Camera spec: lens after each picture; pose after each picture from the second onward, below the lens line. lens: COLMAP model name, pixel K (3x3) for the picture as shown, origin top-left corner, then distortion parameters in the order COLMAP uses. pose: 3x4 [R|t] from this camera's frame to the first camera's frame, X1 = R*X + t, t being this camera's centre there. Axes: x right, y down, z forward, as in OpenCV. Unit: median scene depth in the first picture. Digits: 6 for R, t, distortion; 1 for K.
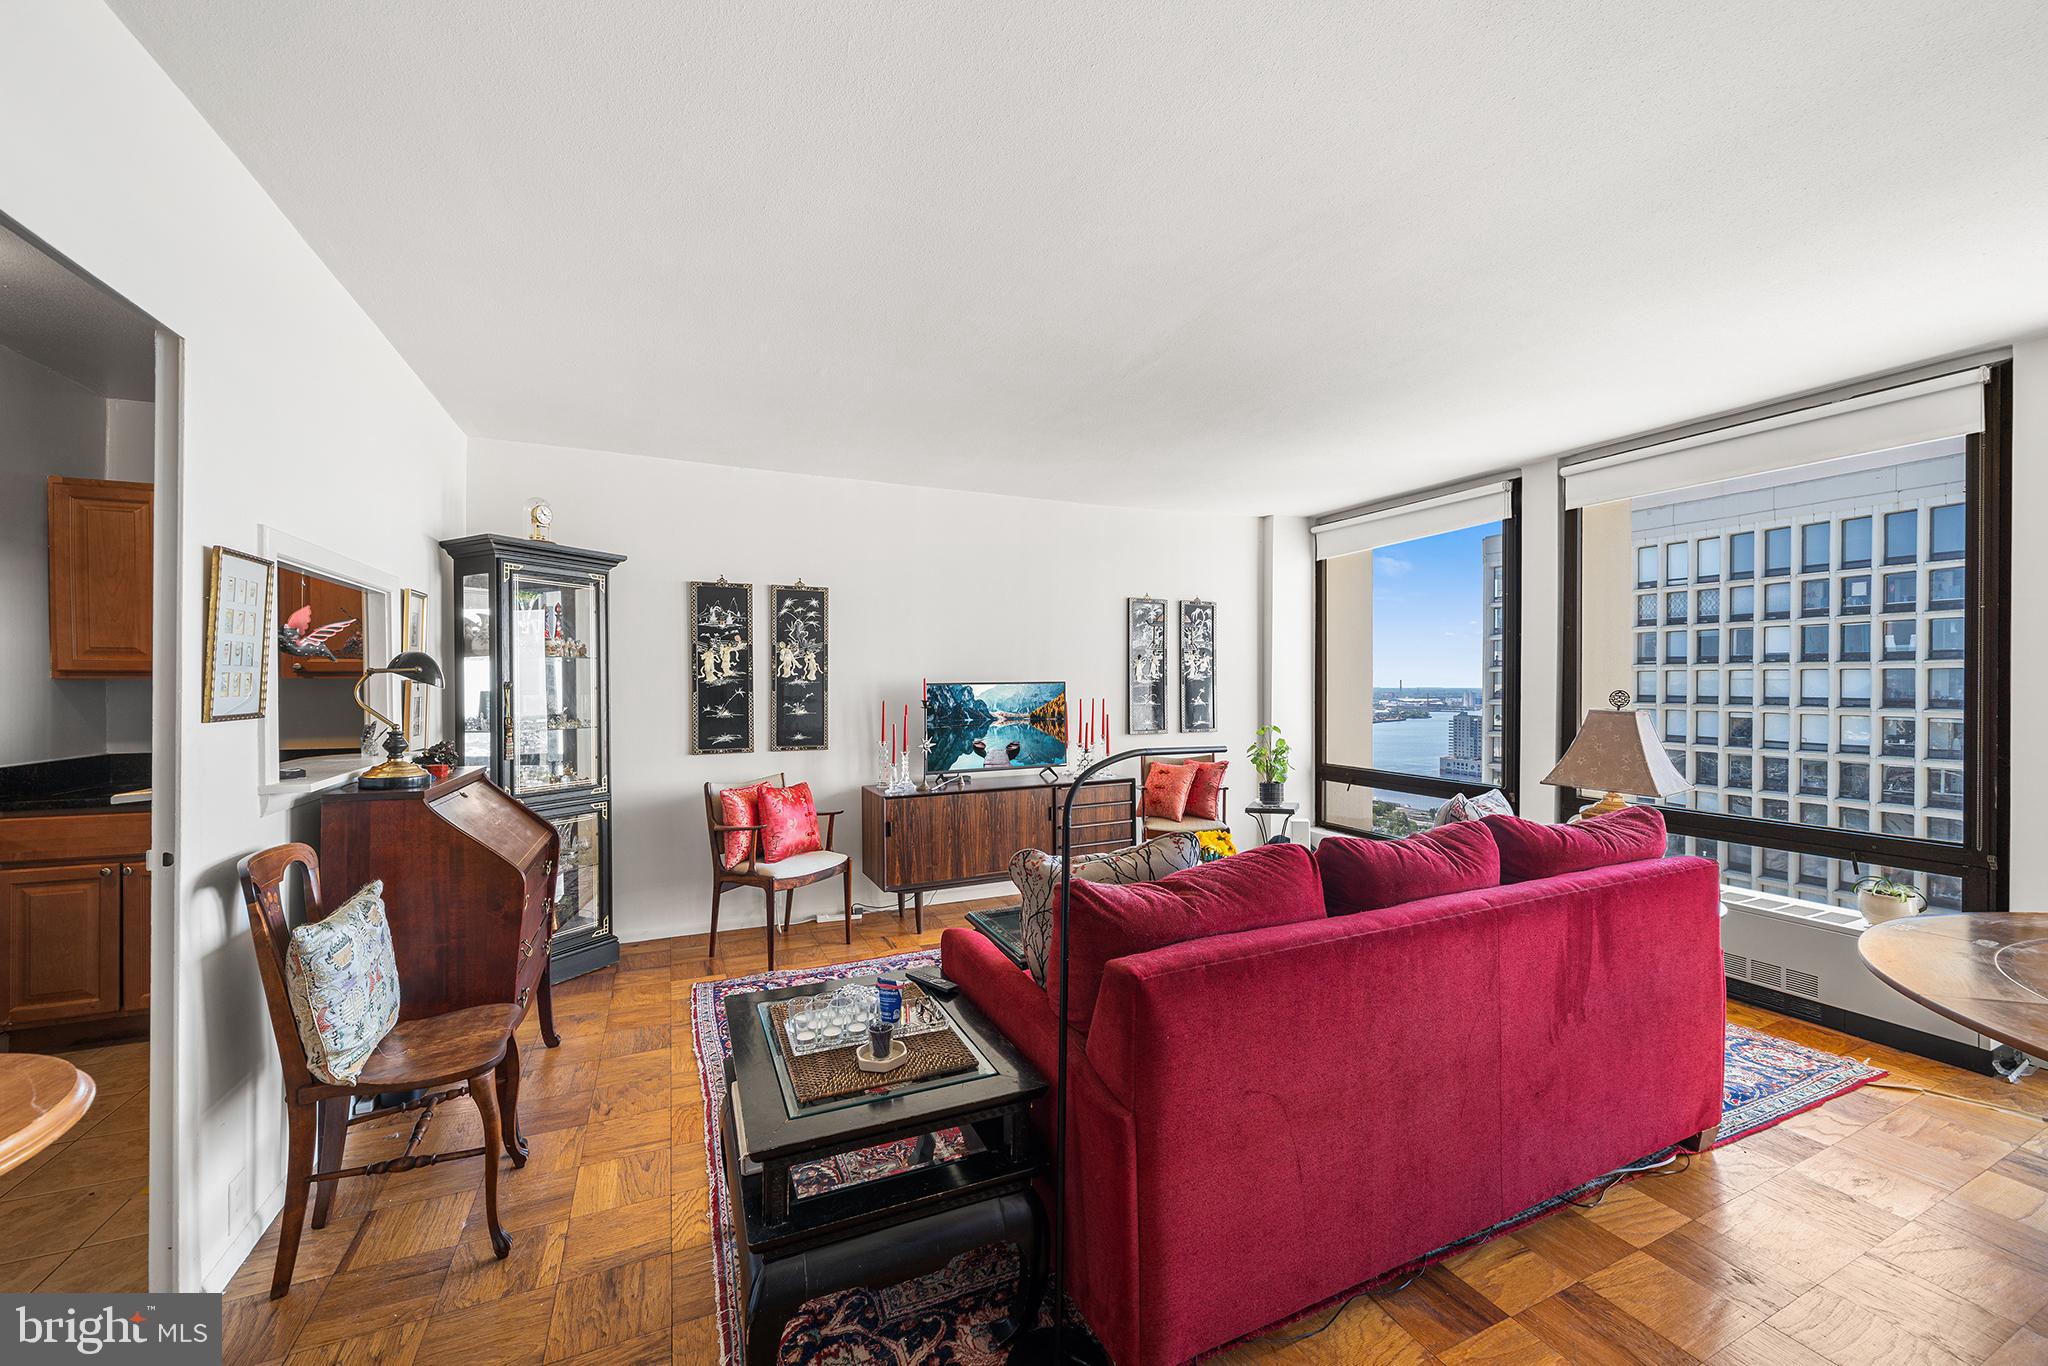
lens RADIAL K [[782.0, 0, 1025.3], [0, 782.0, 682.3], [0, 0, 1]] dist [-0.001509, -0.000490]
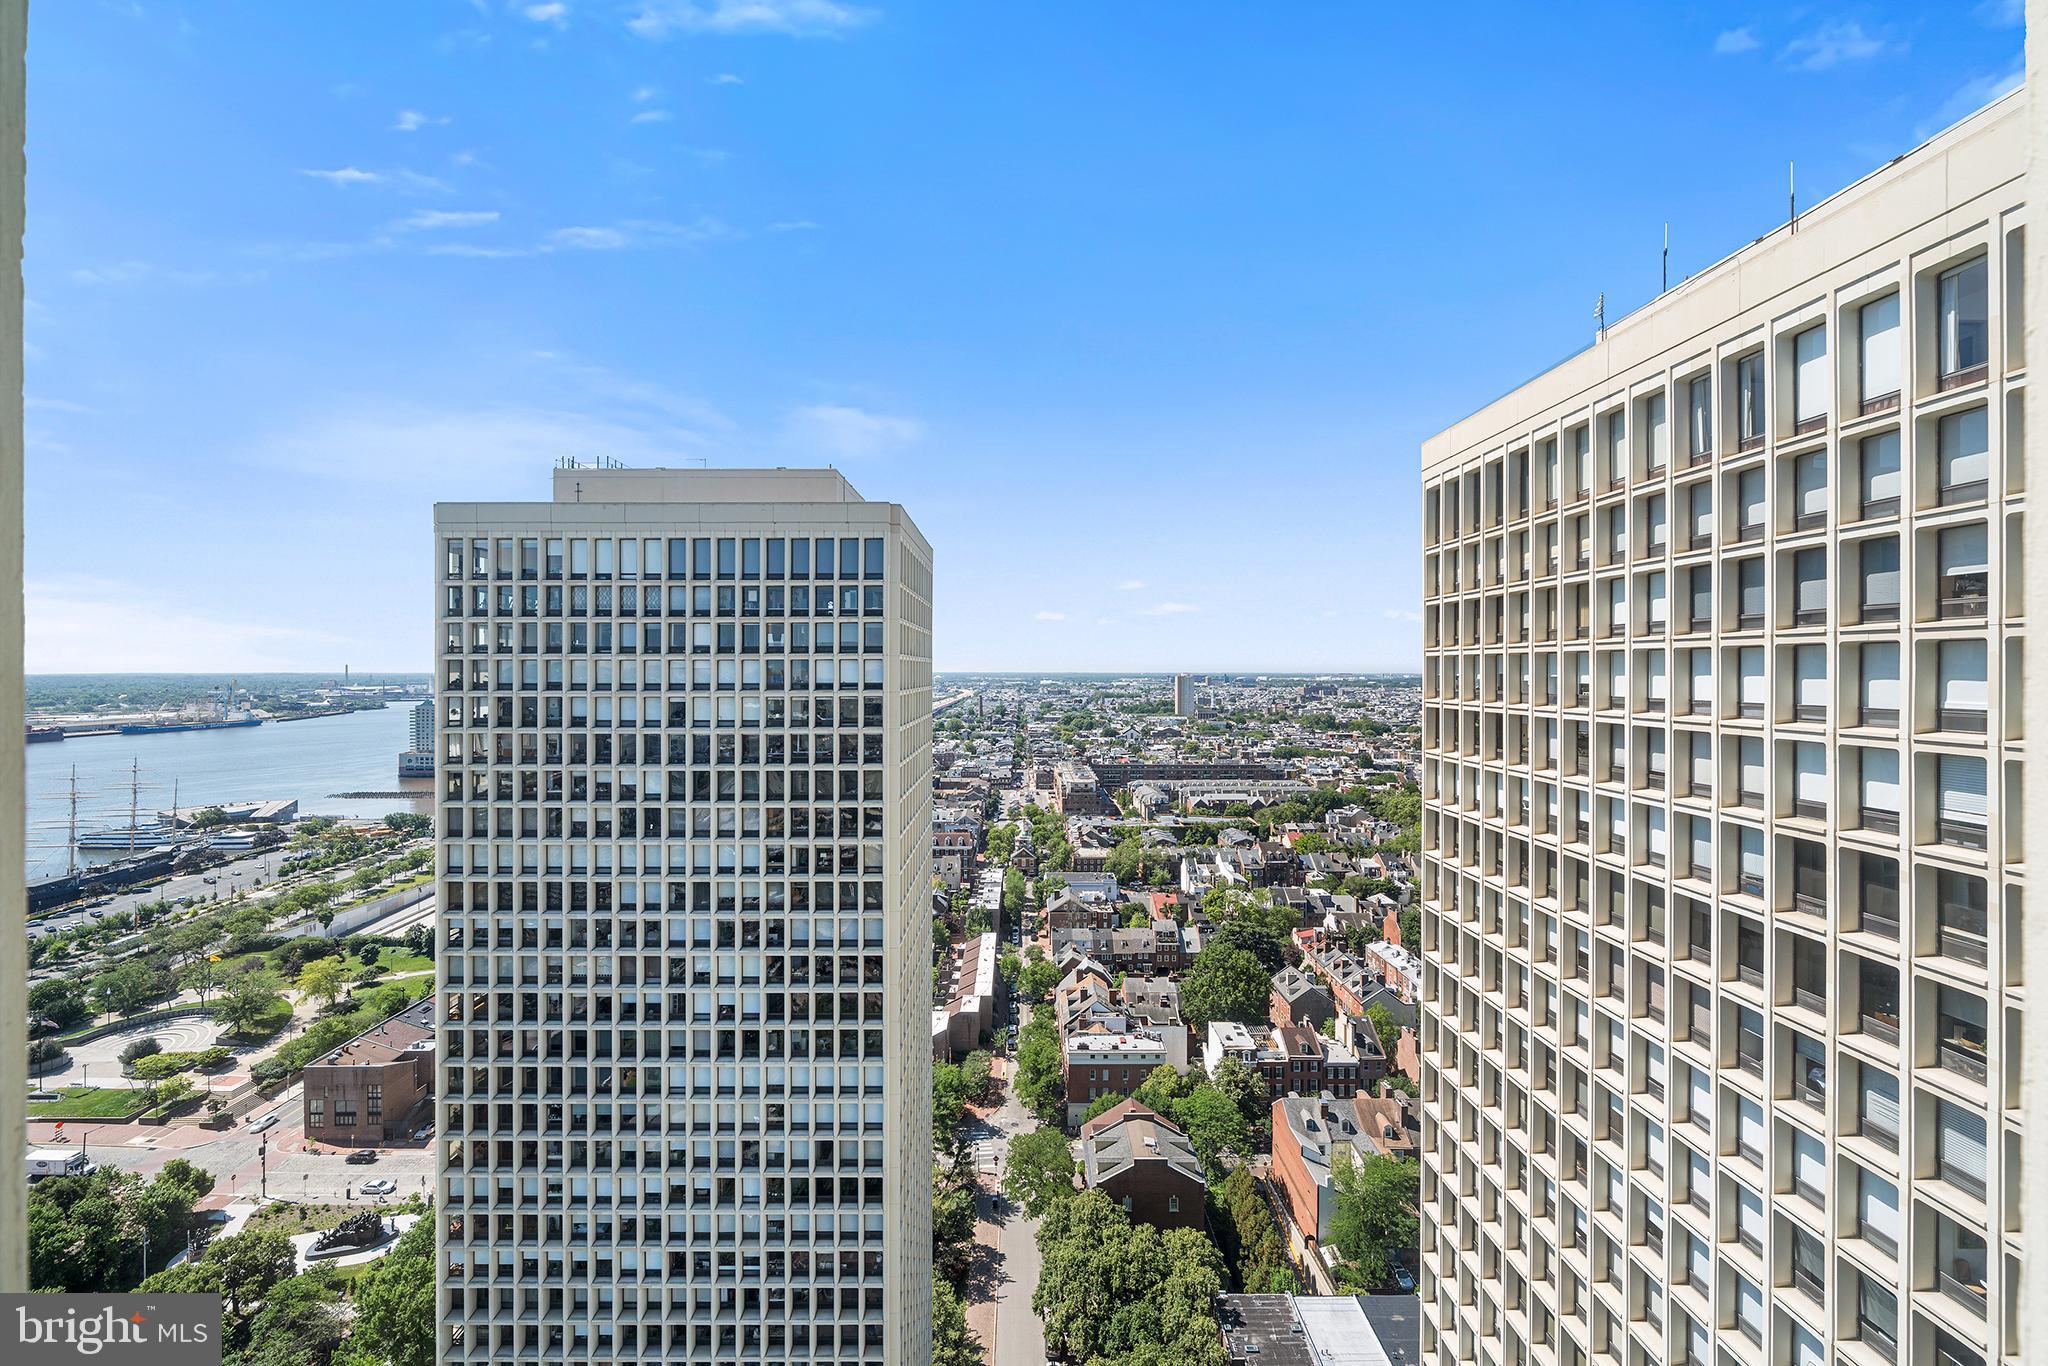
lens RADIAL K [[799.2, 0, 1023.6], [0, 799.2, 670.6], [0, 0, 1]] dist [-0.001752, 0.000285]
pose [[0.407464, -0.007472, 0.913191, 0.733982], [0.002919, 0.999972, 0.006879, -0.073915], [-0.913217, -0.000137, 0.407474, 0.801089]]
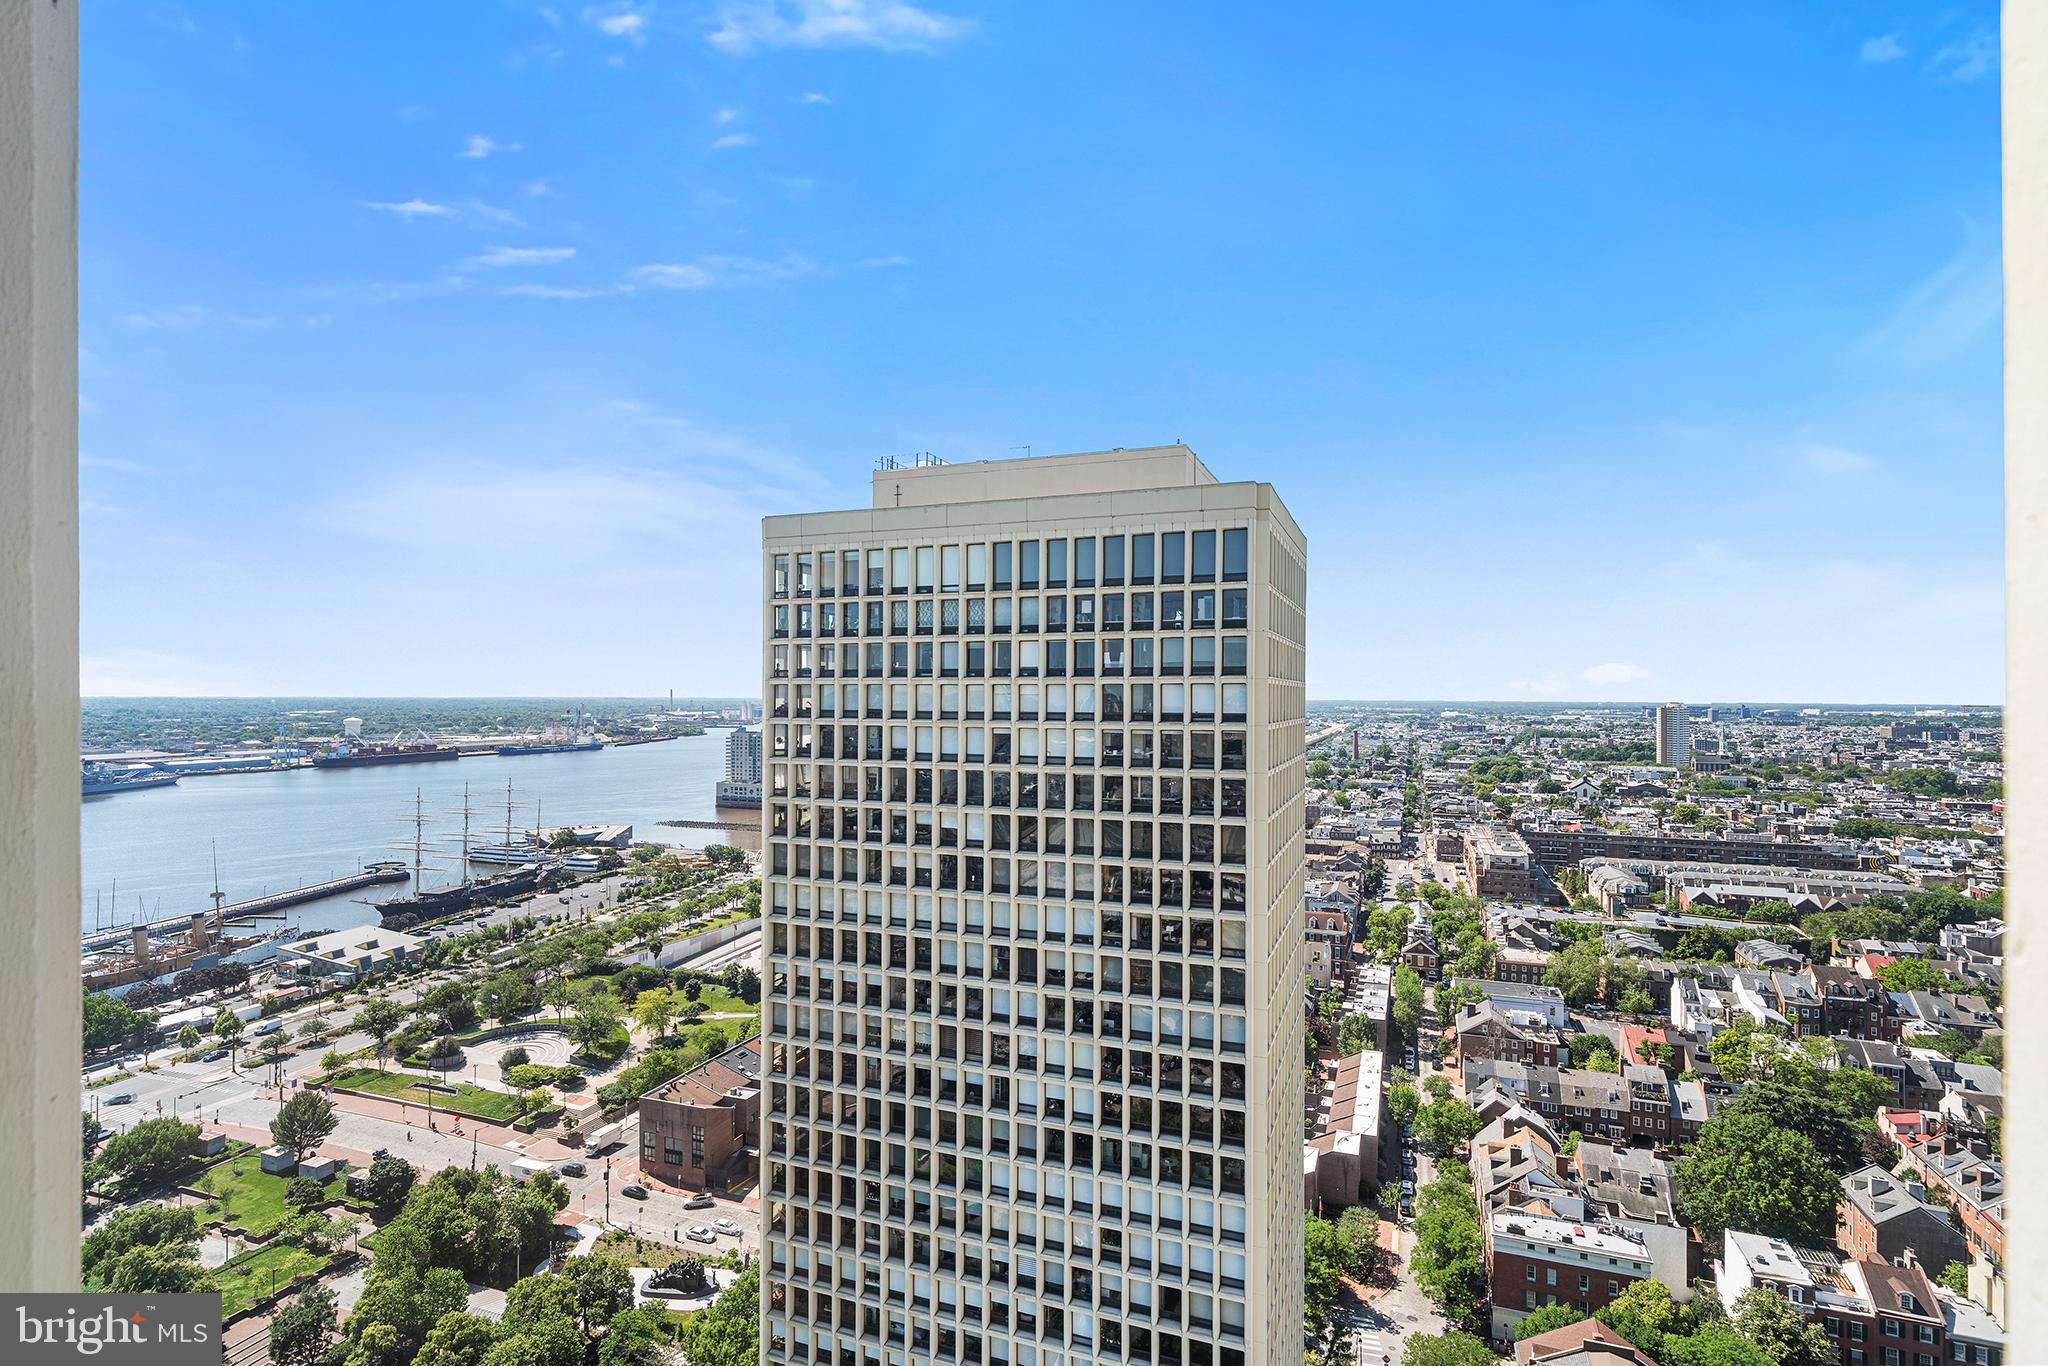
lens RADIAL K [[1014.5, 0, 1021.8], [0, 1014.5, 692.7], [0, 0, 1]] dist [0.001091, 0.000783]
pose [[0.710727, -0.001803, 0.703465, 0.610403], [0.001252, 0.999998, 0.001298, -0.078583], [-0.703466, -0.000042, 0.710728, 1.064210]]
